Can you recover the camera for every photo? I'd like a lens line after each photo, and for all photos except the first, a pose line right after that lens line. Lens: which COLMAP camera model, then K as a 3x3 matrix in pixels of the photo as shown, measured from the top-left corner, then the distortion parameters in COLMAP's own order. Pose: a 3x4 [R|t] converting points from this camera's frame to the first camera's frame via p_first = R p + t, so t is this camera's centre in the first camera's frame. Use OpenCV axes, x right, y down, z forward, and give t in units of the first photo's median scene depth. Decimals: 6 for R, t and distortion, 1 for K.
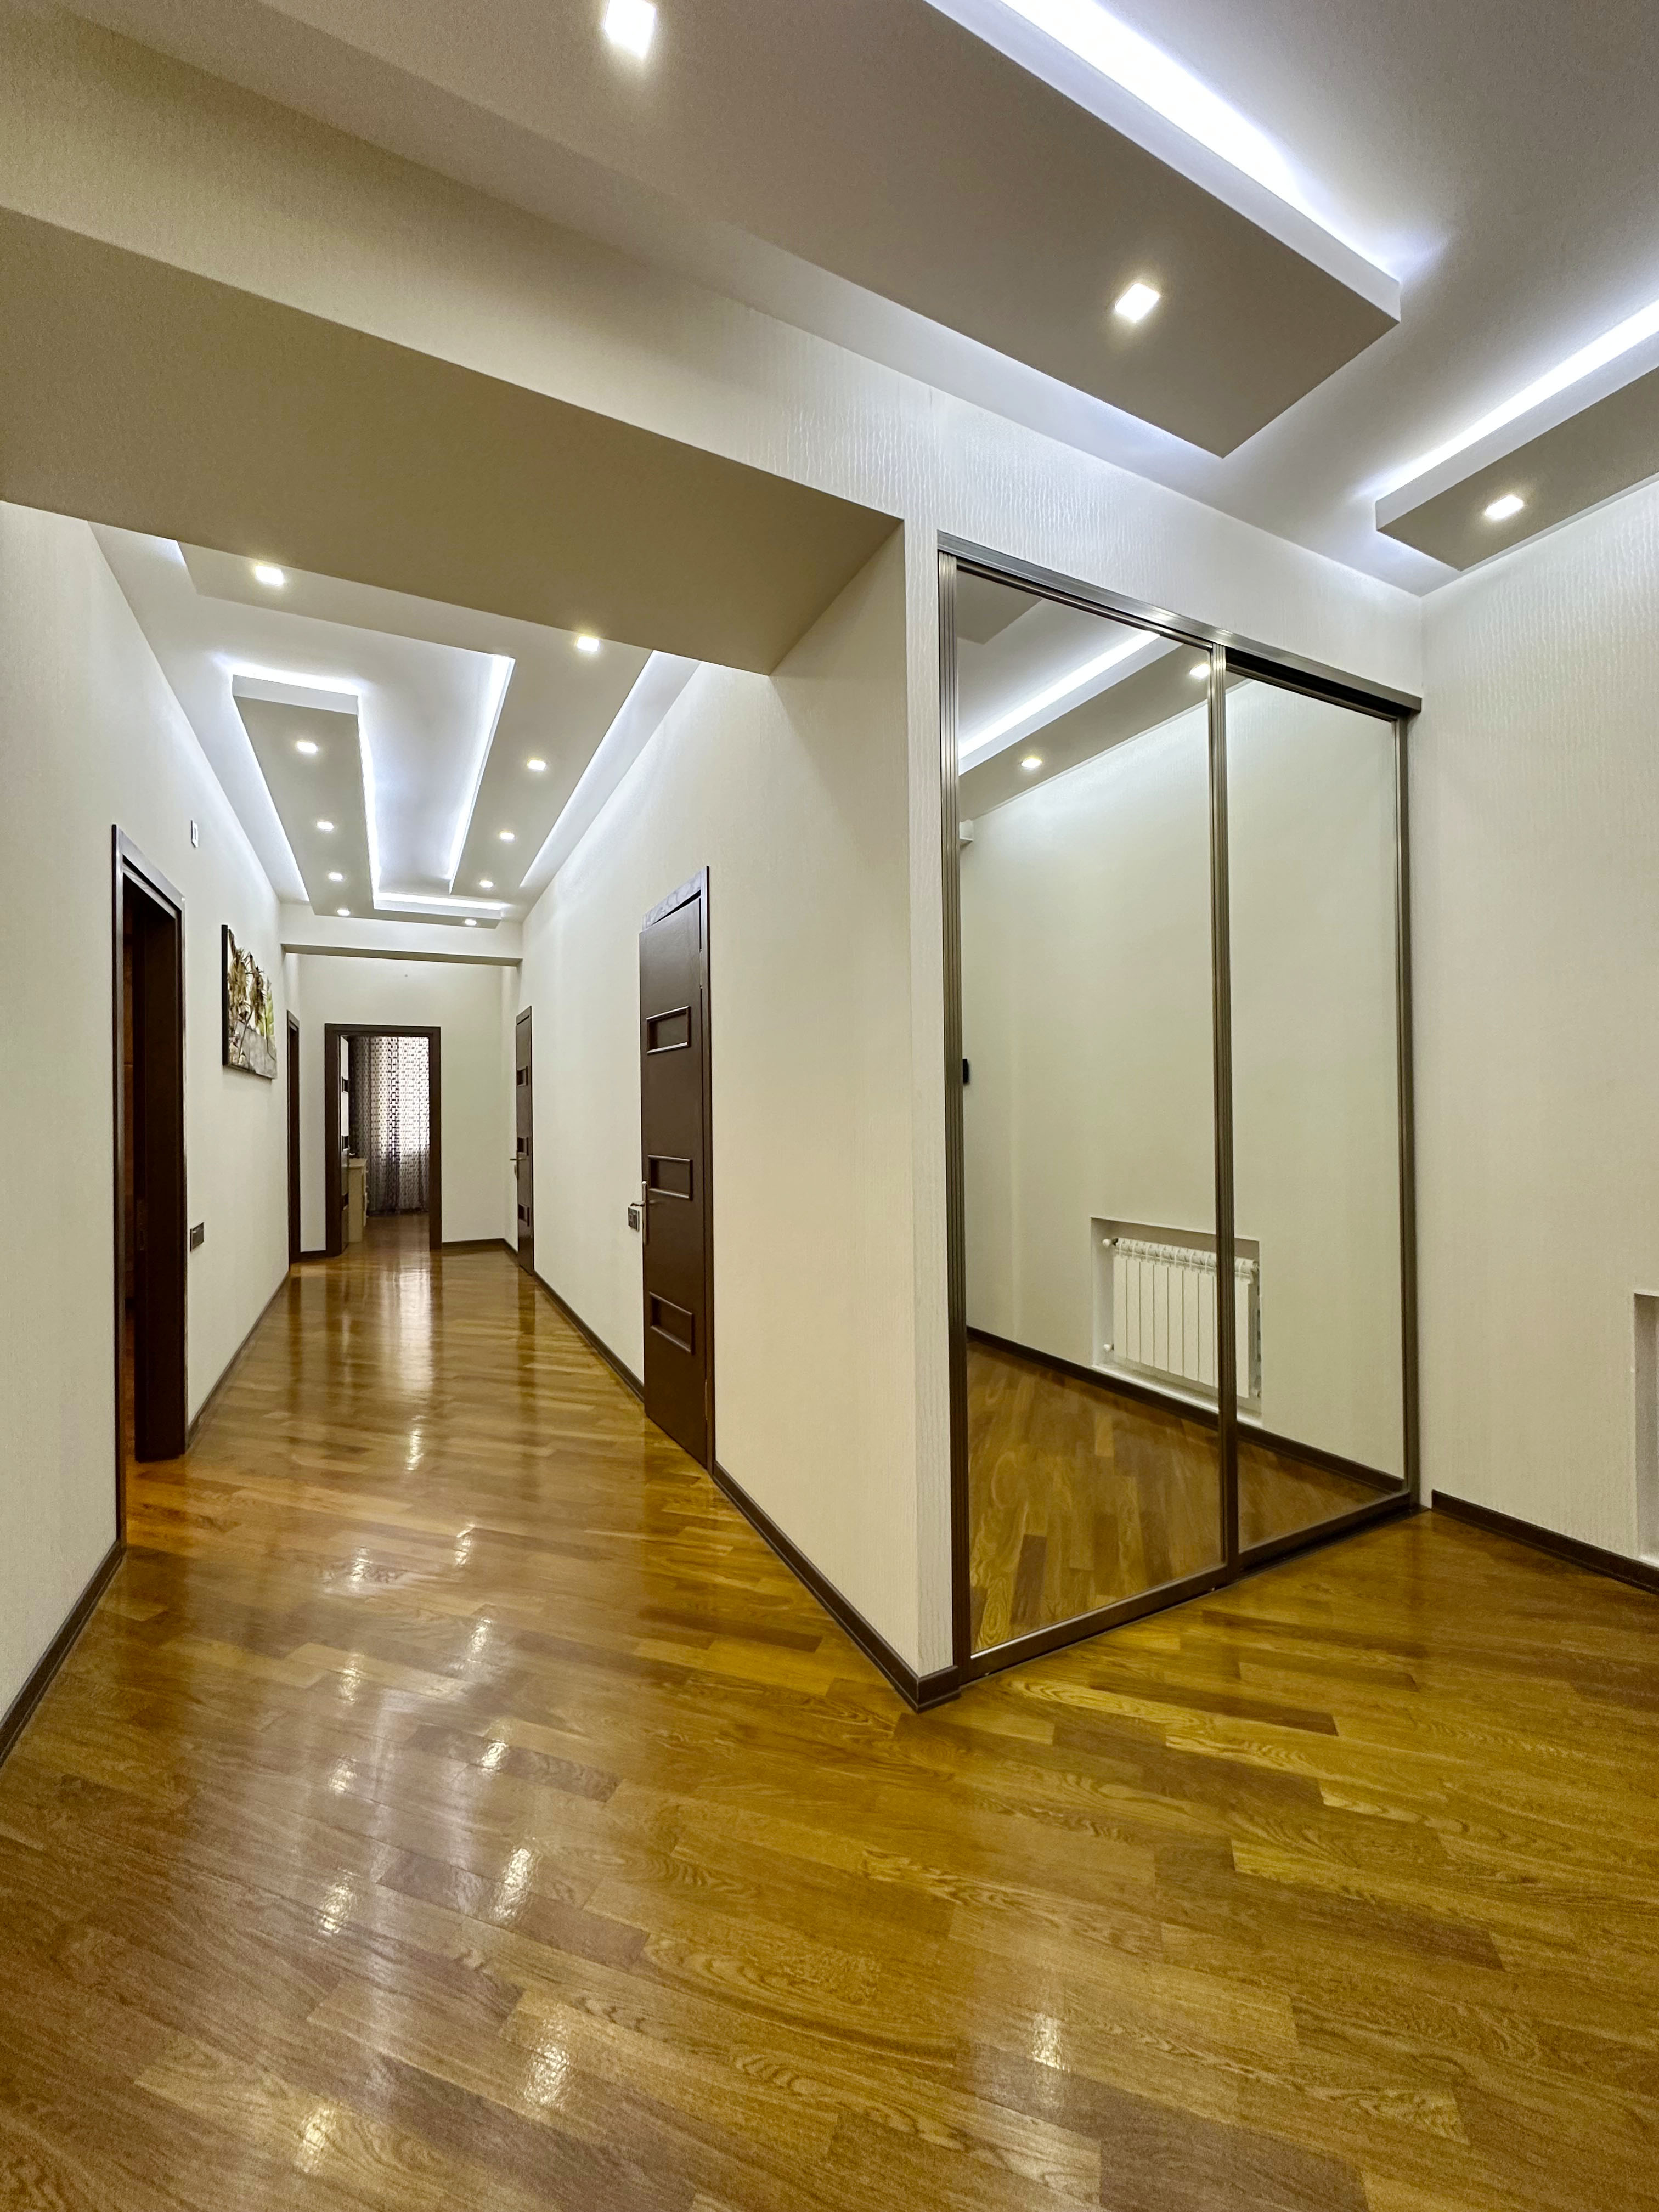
lens RADIAL K [[879.3, 0, 835.6], [0, 879.3, 1107.6], [0, 0, 1]] dist [0.000917, -0.000184]
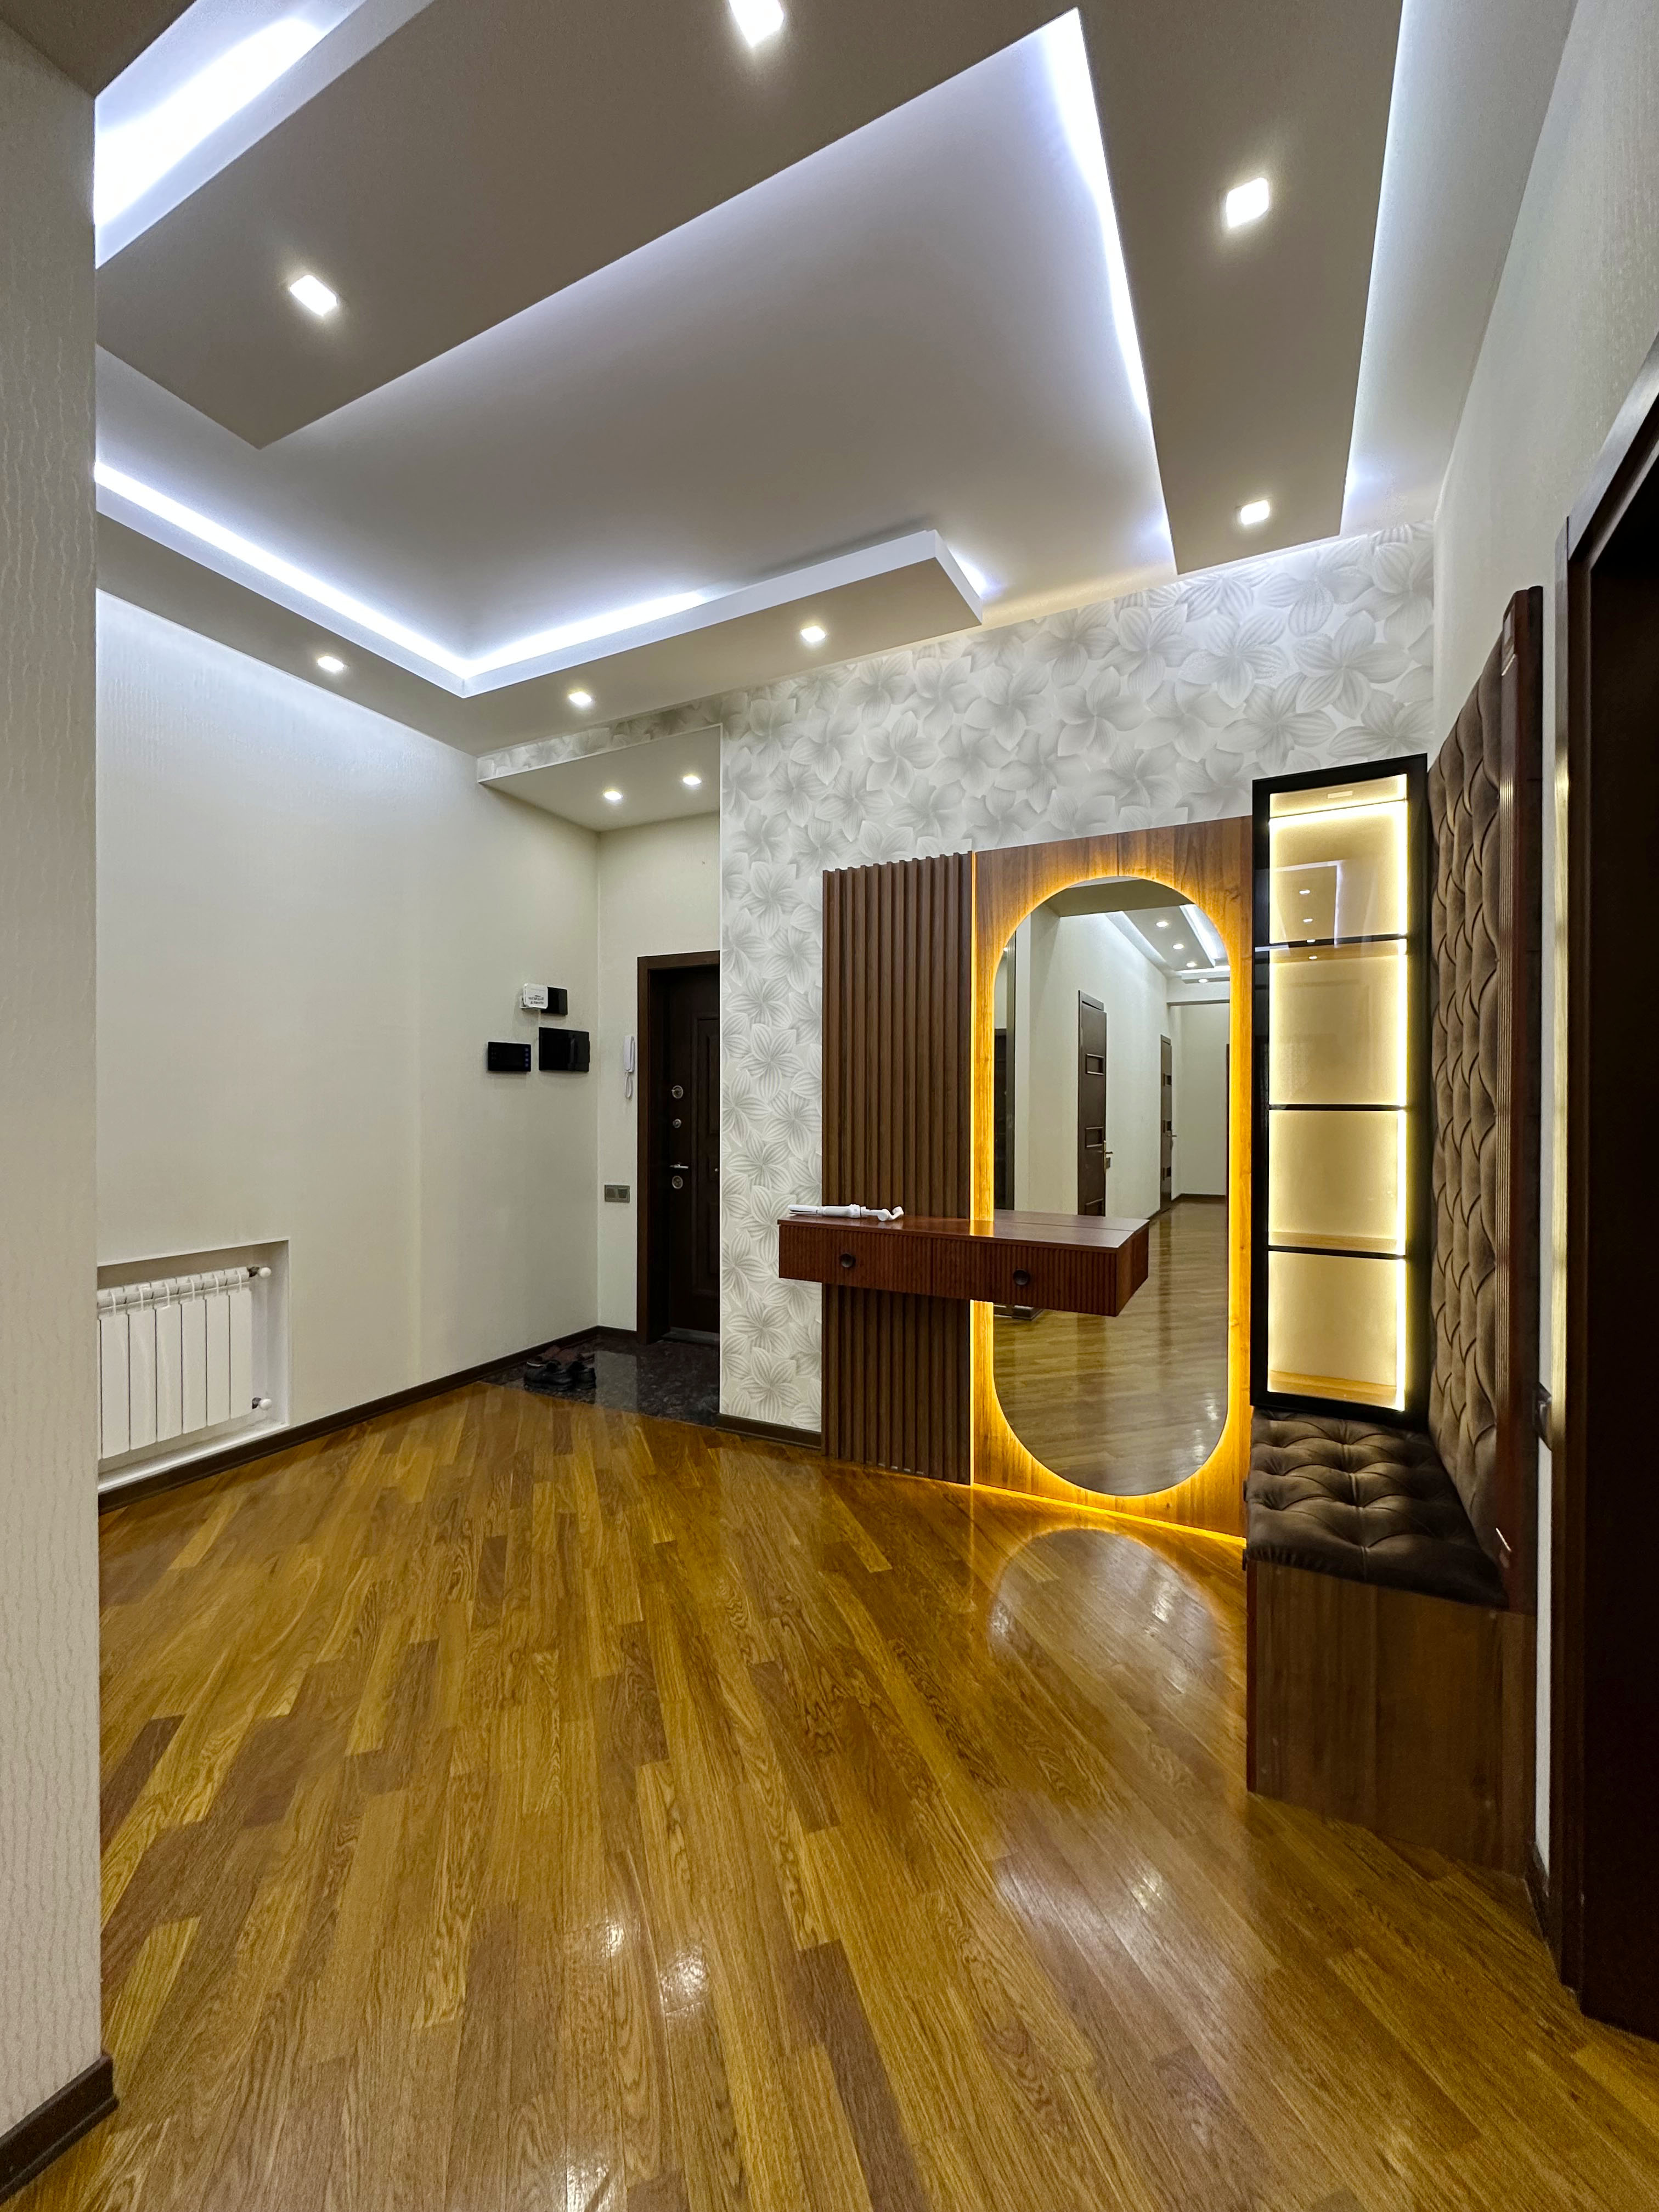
lens RADIAL K [[879.3, 0, 831.0], [0, 879.3, 1107.1], [0, 0, 1]] dist [0.000917, -0.000184]
pose [[-0.589164, 0.006525, 0.807987, -0.885587], [0.002791, 0.999978, -0.006040, 0.016331], [-0.808008, -0.001303, -0.589170, 1.244374]]
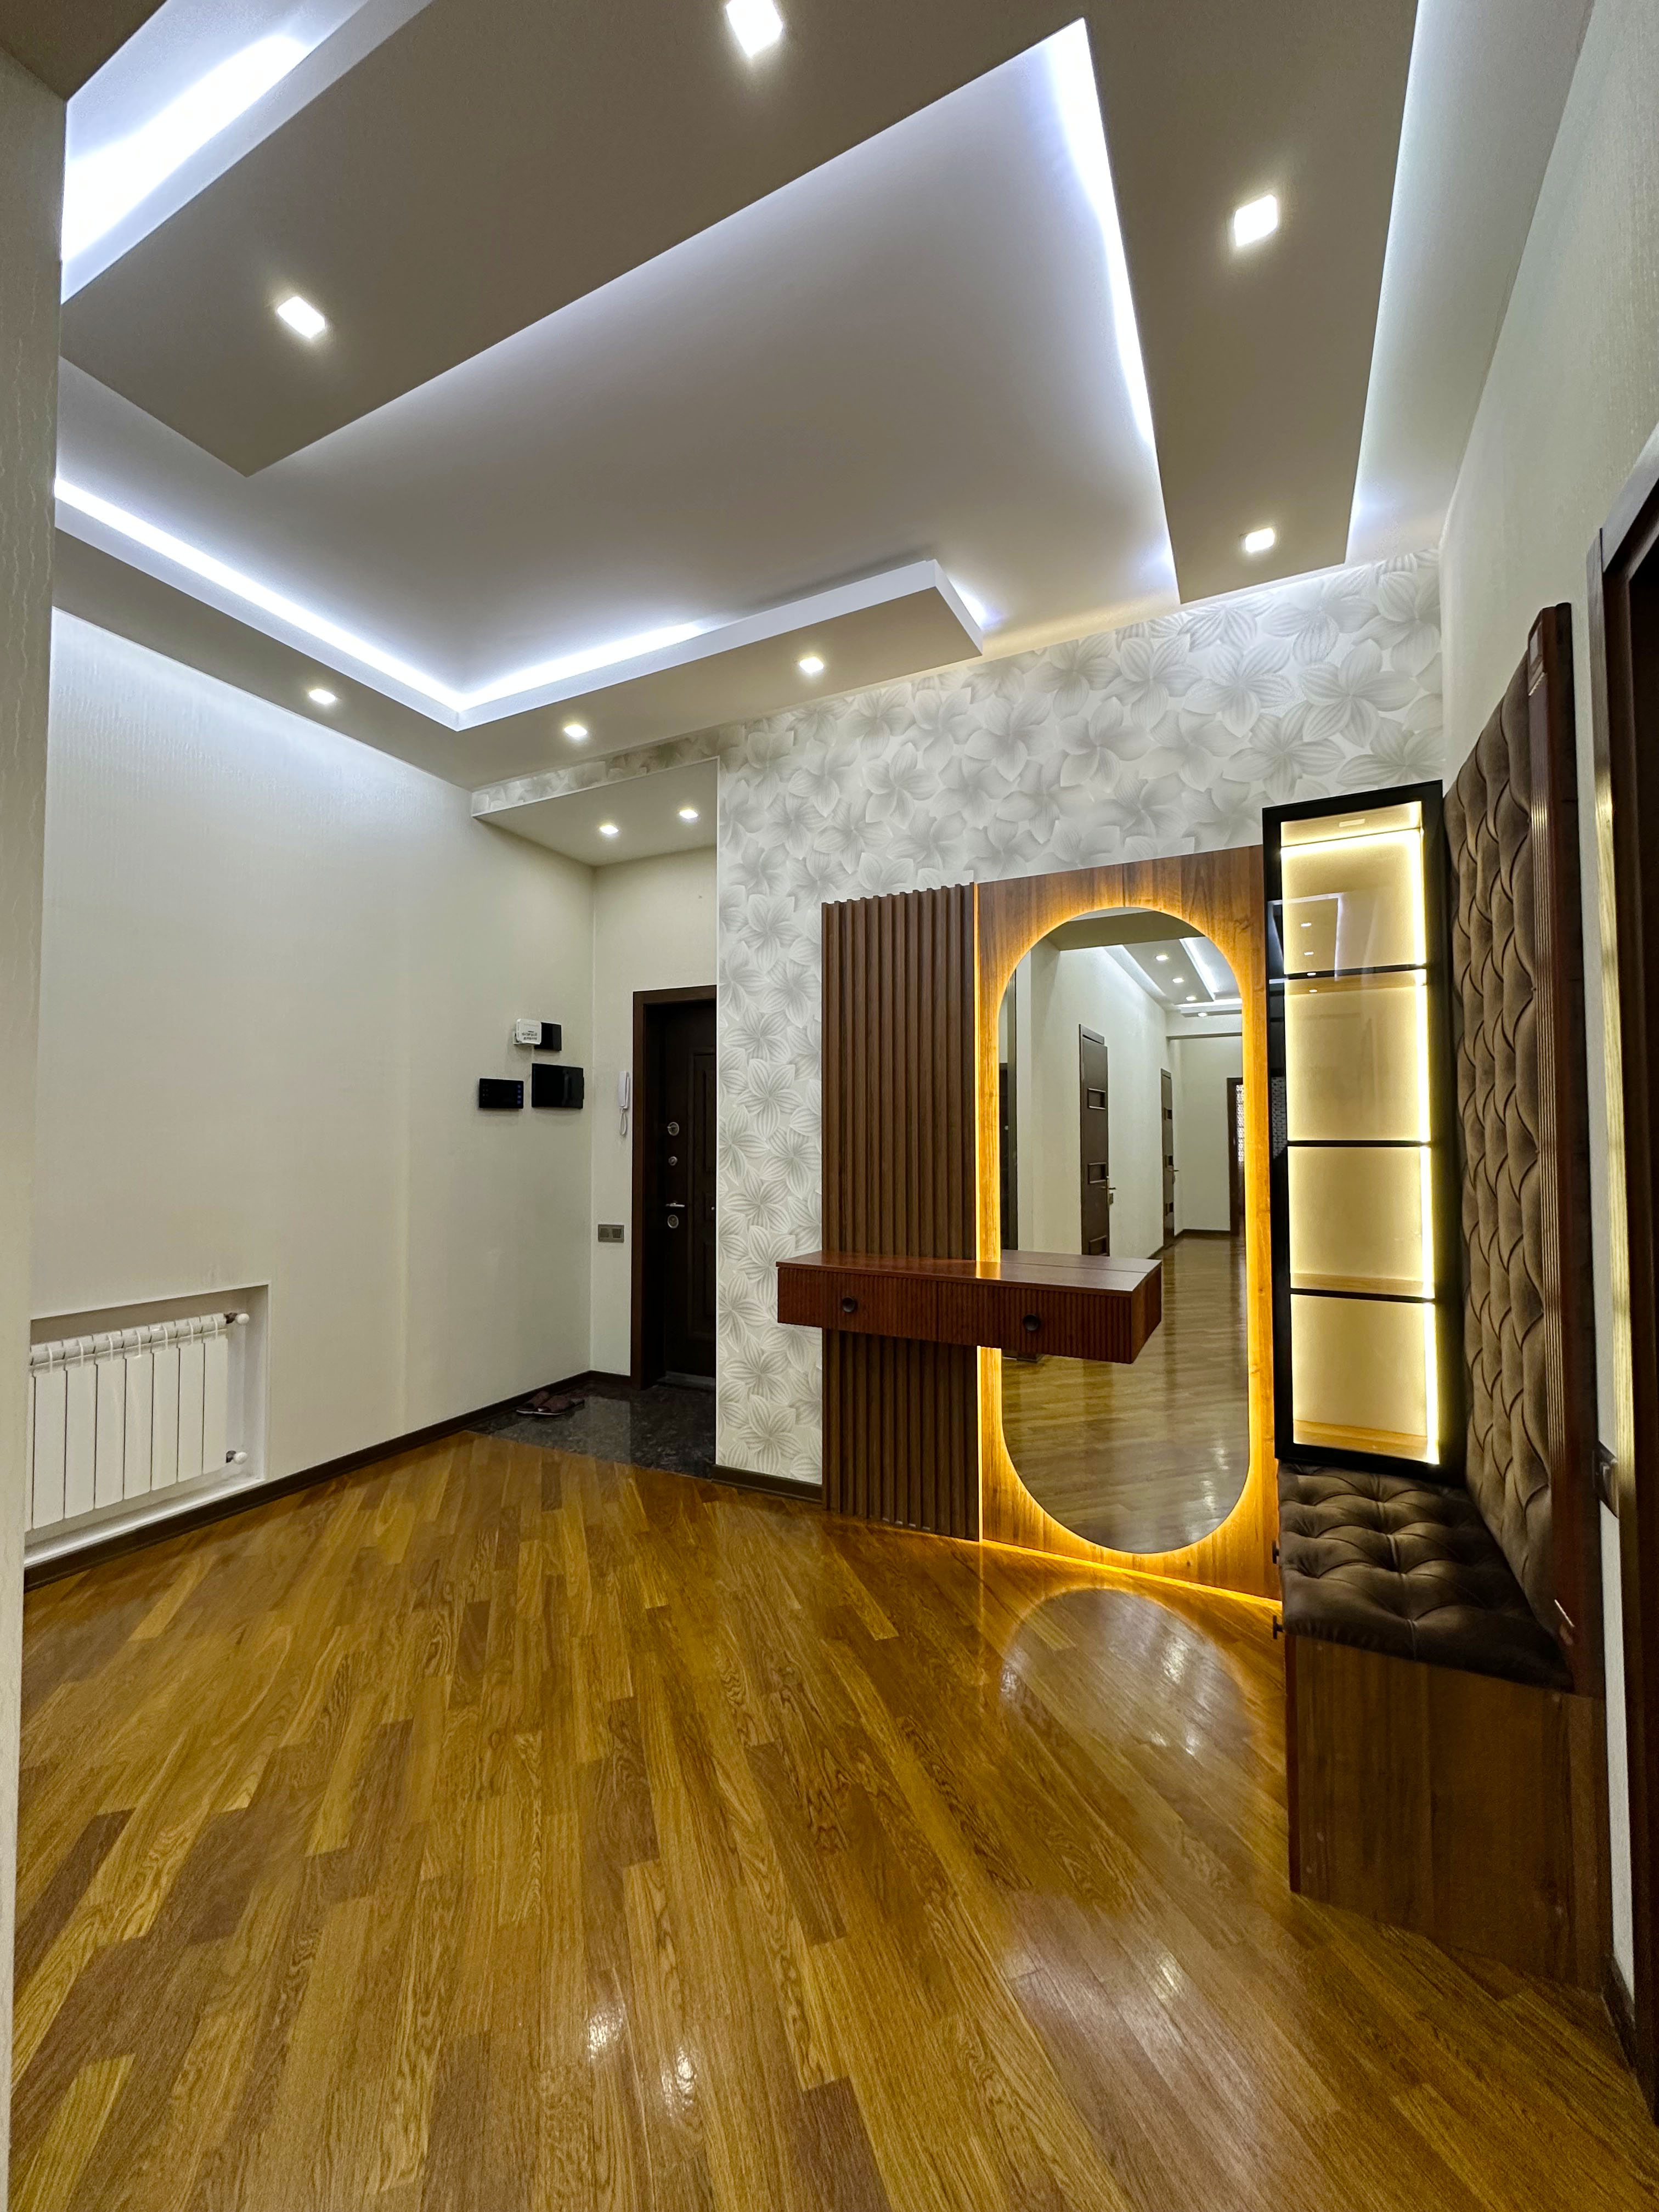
lens RADIAL K [[879.3, 0, 830.9], [0, 879.3, 1108.8], [0, 0, 1]] dist [0.000917, -0.000184]
pose [[-0.591683, 0.039289, 0.805213, -0.831124], [0.006545, 0.999013, -0.043936, 0.010542], [-0.806144, -0.020726, -0.591356, 1.212775]]
